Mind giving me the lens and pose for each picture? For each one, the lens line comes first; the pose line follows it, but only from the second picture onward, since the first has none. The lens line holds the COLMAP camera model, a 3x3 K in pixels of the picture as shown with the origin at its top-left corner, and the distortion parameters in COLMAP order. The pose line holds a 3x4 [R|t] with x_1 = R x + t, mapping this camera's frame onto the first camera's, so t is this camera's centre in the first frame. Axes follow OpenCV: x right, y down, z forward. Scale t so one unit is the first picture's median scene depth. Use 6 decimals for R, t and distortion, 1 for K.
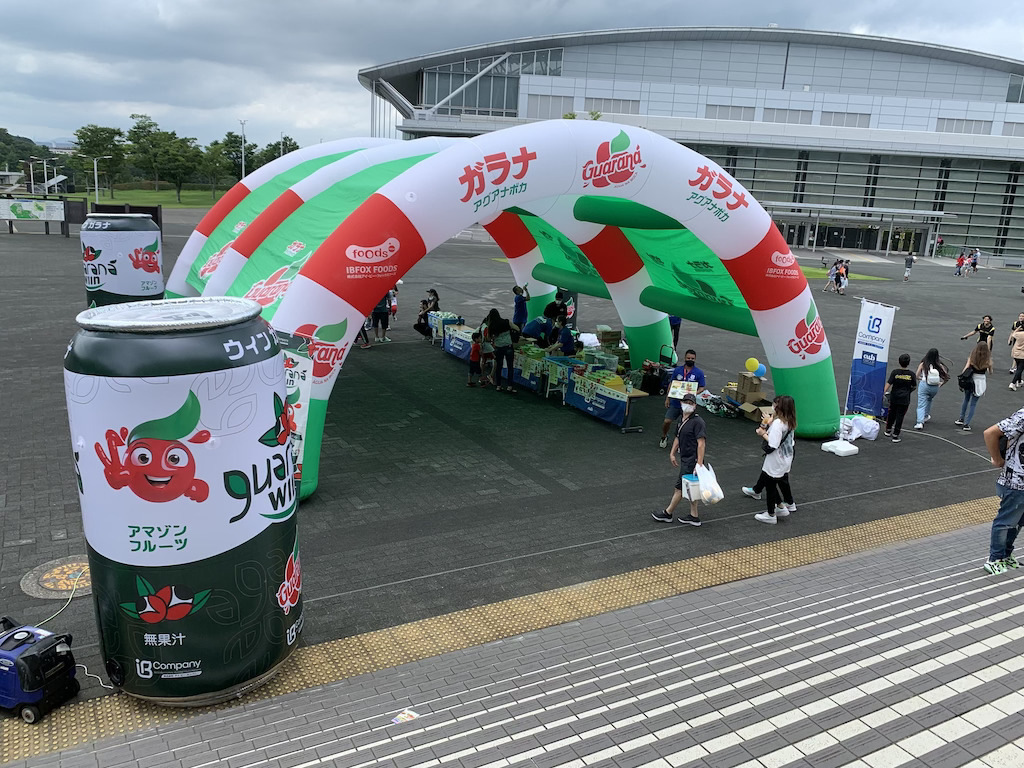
lens RADIAL K [[827.0, 0, 519.1], [0, 827.0, 383.5], [0, 0, 1]] dist [0.044014, -0.040262]
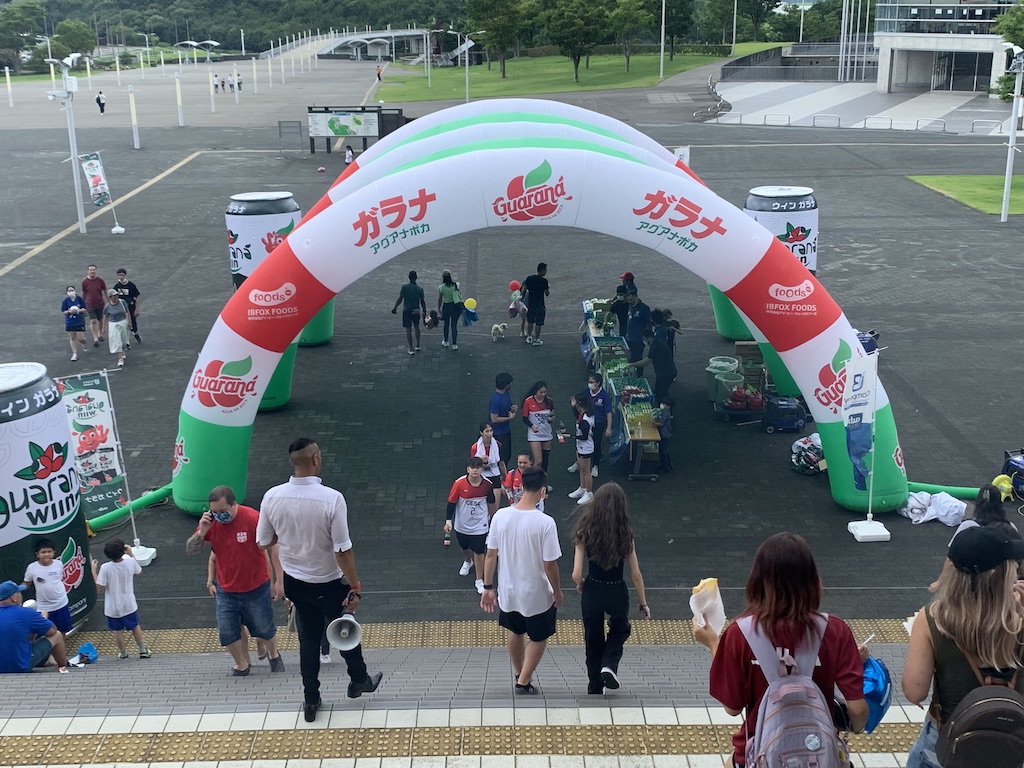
lens RADIAL K [[1271.0, 0, 505.9], [0, 1271.0, 385.4], [0, 0, 1]] dist [0.011923, 0.000000]
pose [[0.880104, 0.073476, -0.469061, 0.788885], [-0.050379, 0.996827, 0.061623, -0.143545], [0.472101, -0.030604, 0.881013, -0.285696]]
